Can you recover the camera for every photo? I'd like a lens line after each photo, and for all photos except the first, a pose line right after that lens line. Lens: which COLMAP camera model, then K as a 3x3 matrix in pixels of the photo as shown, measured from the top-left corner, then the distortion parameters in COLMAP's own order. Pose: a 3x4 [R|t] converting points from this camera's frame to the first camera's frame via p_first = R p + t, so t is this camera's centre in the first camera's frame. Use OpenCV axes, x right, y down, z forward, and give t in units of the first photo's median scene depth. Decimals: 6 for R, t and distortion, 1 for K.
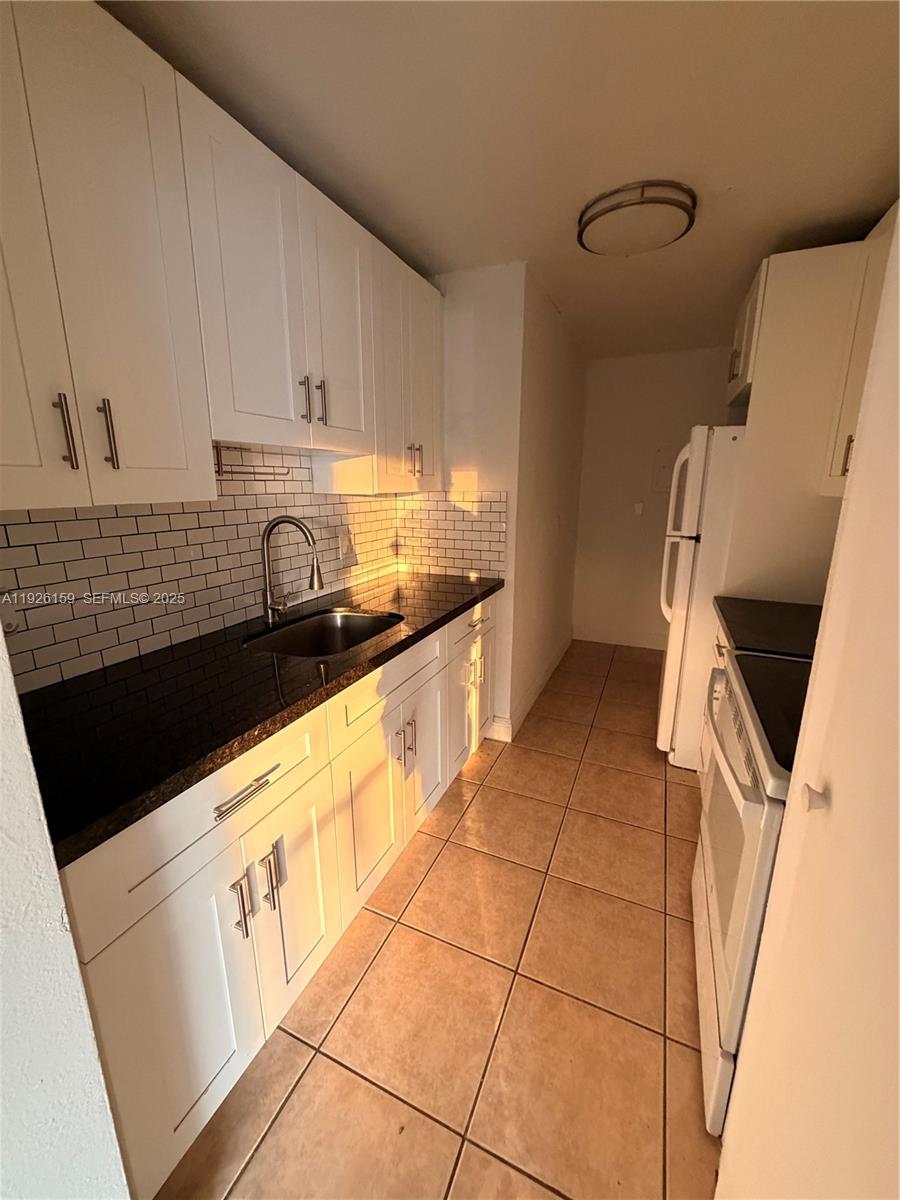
lens RADIAL K [[477.9, 0, 452.6], [0, 477.9, 594.7], [0, 0, 1]] dist [-0.004334, 0.001176]
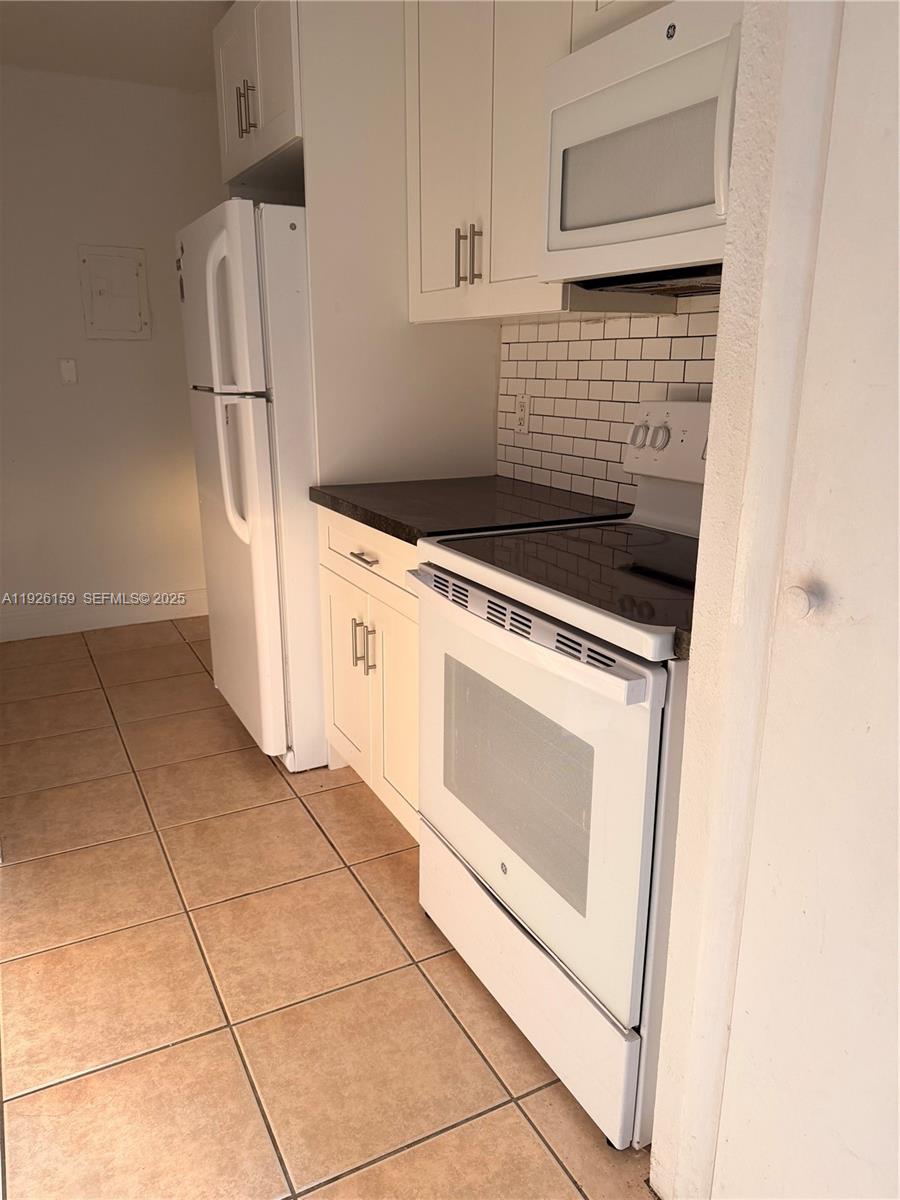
lens RADIAL K [[839.4, 0, 451.2], [0, 839.4, 606.5], [0, 0, 1]] dist [0.004325, -0.014350]
pose [[0.626381, -0.226476, 0.745893, -0.206249], [0.178379, 0.973119, 0.145671, 0.031040], [-0.758833, 0.041806, 0.649942, 0.156079]]
